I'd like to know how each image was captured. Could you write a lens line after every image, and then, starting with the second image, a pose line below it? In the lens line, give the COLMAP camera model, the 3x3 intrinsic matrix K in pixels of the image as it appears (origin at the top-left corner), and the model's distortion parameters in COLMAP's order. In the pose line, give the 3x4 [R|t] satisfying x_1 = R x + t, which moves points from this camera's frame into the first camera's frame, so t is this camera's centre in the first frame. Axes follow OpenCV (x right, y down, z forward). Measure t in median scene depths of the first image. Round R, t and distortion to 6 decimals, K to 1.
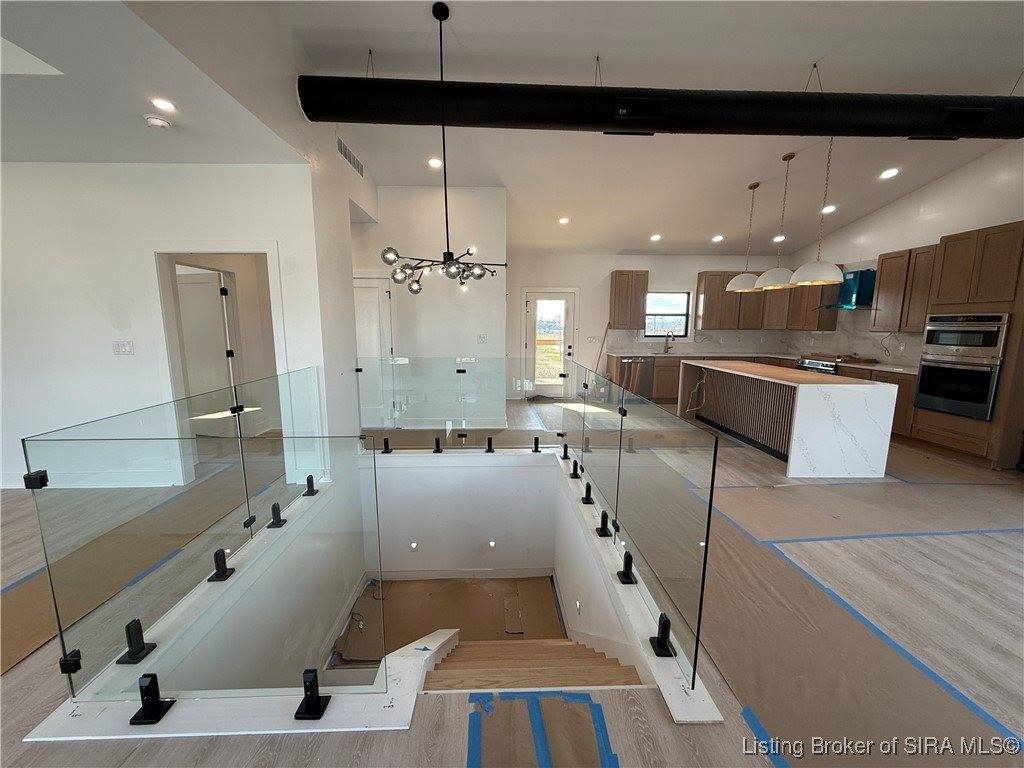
lens RADIAL K [[409.9, 0, 506.8], [0, 409.9, 384.5], [0, 0, 1]] dist [0.000984, 0.000511]
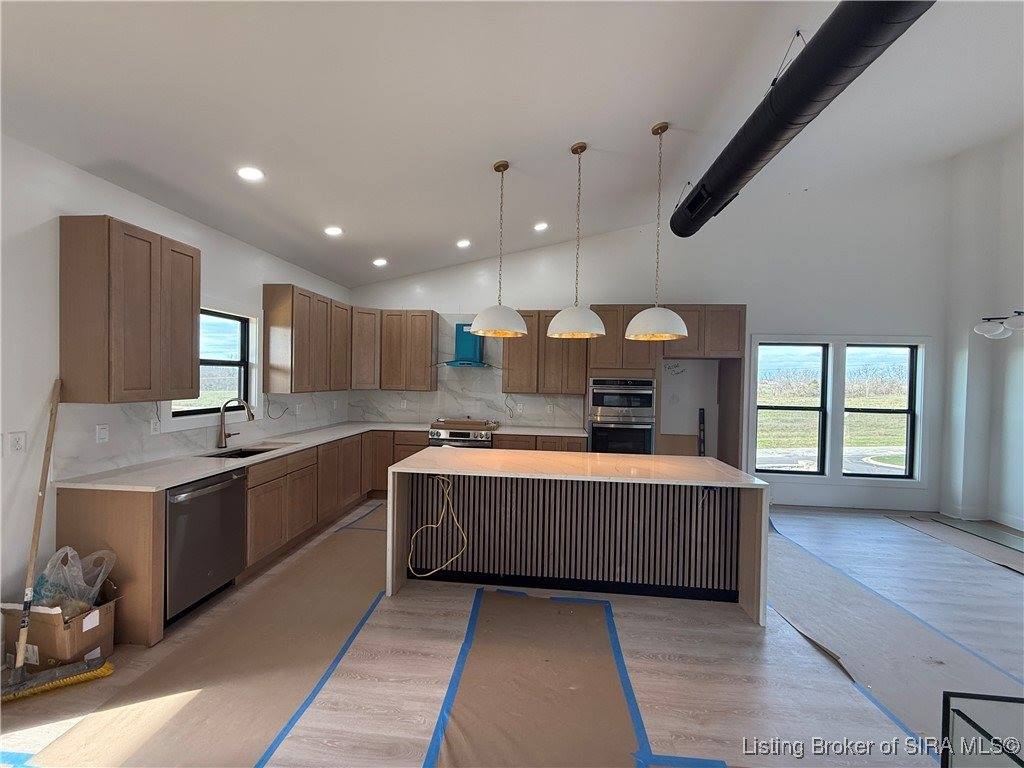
lens RADIAL K [[409.9, 0, 512.3], [0, 409.9, 384.7], [0, 0, 1]] dist [0.000984, 0.000511]
pose [[0.124079, -0.018943, 0.992092, -0.008169], [0.126000, 0.992025, 0.003183, -0.136290], [-0.984240, 0.124609, 0.125476, 0.804309]]
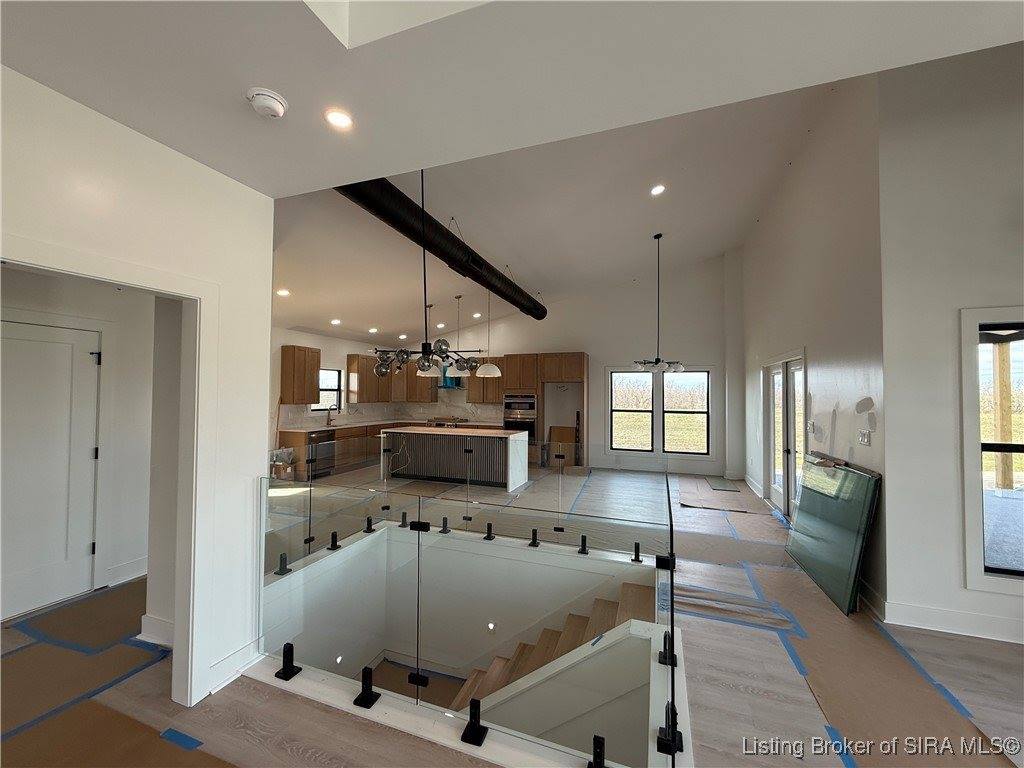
lens RADIAL K [[409.9, 0, 510.8], [0, 409.9, 386.7], [0, 0, 1]] dist [0.000984, 0.000511]
pose [[0.371933, 0.013430, 0.928163, -0.541412], [0.132365, 0.988910, -0.067350, -0.053449], [-0.918774, 0.147906, 0.366030, 0.206962]]
